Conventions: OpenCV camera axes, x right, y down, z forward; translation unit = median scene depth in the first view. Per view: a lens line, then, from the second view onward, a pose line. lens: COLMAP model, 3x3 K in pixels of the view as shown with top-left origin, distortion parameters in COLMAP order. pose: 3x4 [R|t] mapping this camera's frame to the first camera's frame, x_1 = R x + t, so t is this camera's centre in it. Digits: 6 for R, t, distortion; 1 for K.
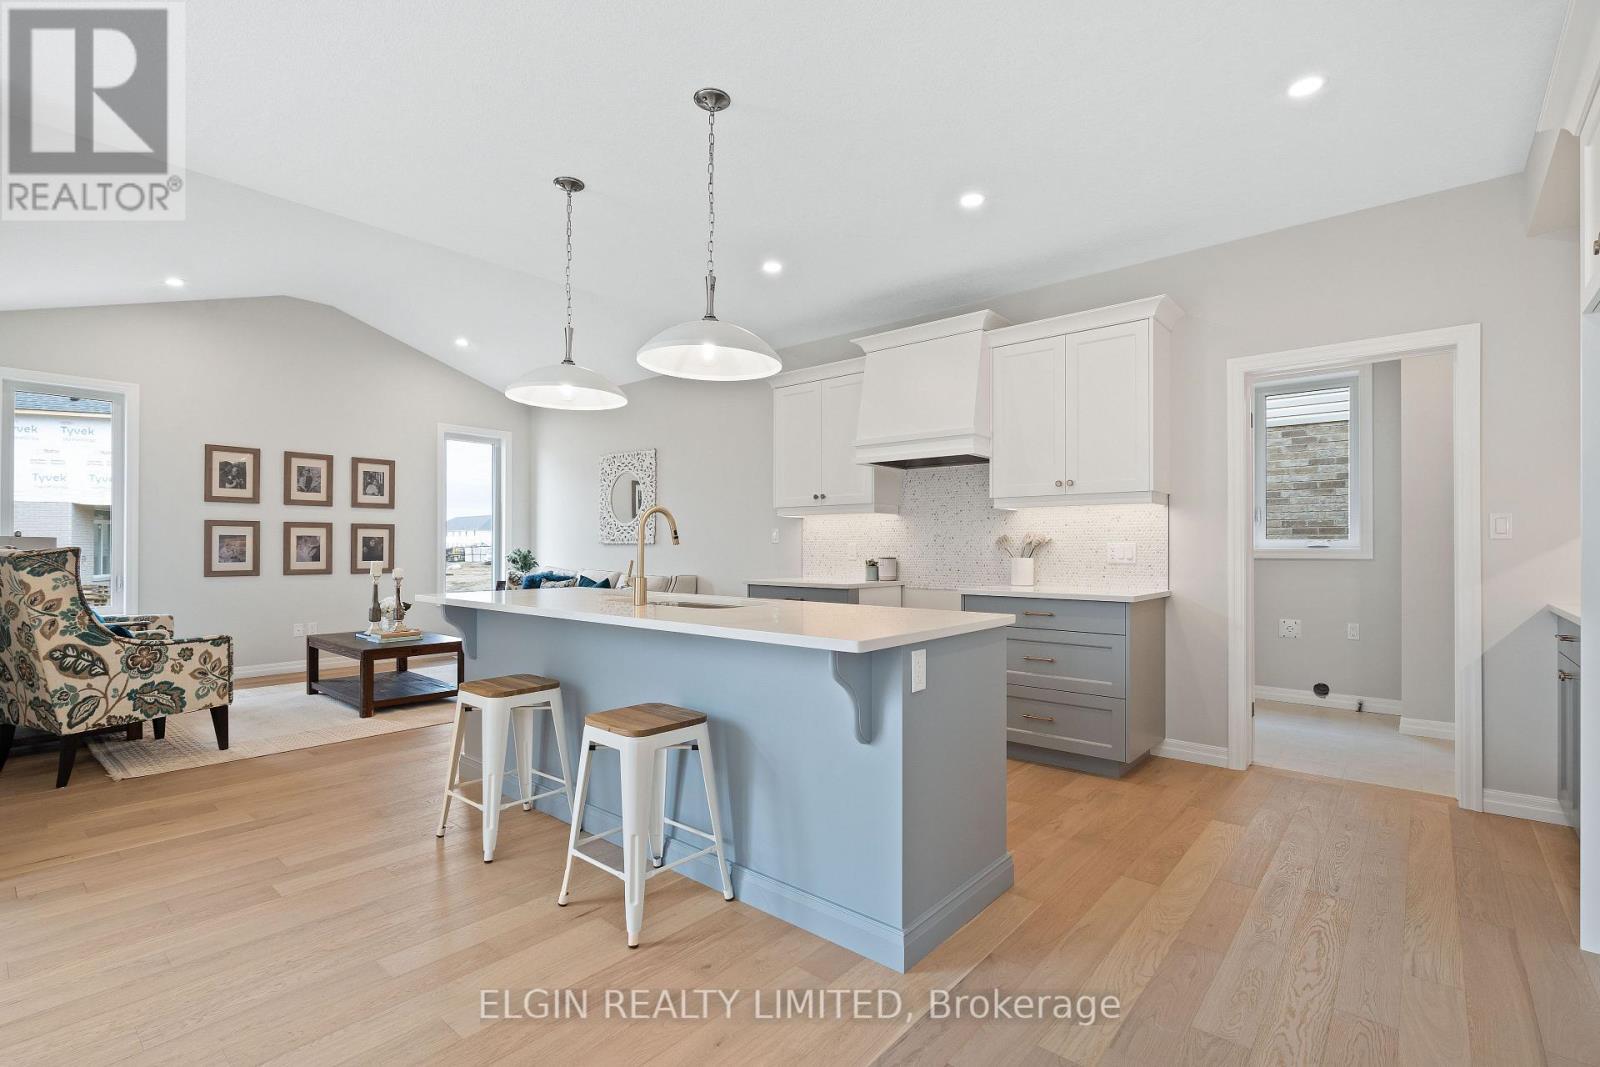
lens RADIAL K [[730.8, 0, 799.6], [0, 730.8, 543.5], [0, 0, 1]] dist [0.001596, 0.000443]
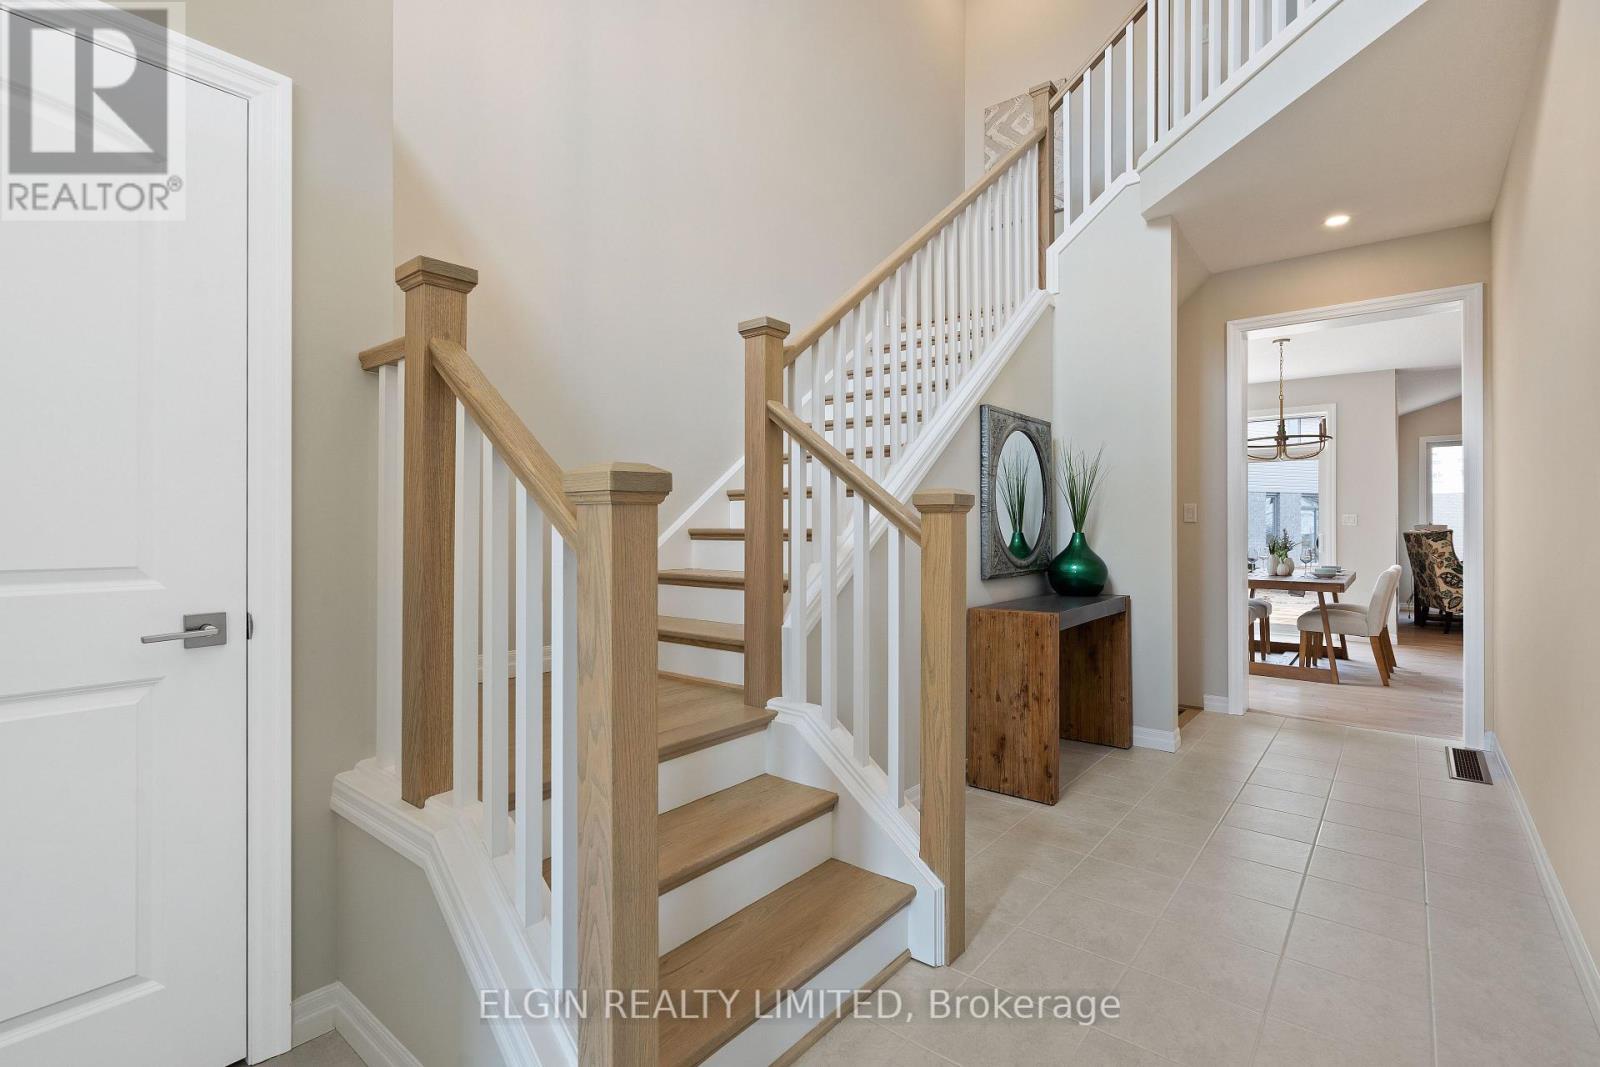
lens RADIAL K [[737.0, 0, 801.3], [0, 737.0, 523.2], [0, 0, 1]] dist [-0.000785, 0.000511]
pose [[0.026774, -0.006161, -0.999623, 1.122488], [0.004495, 0.999972, -0.006043, -0.009566], [0.999631, -0.004332, 0.026801, -0.971164]]
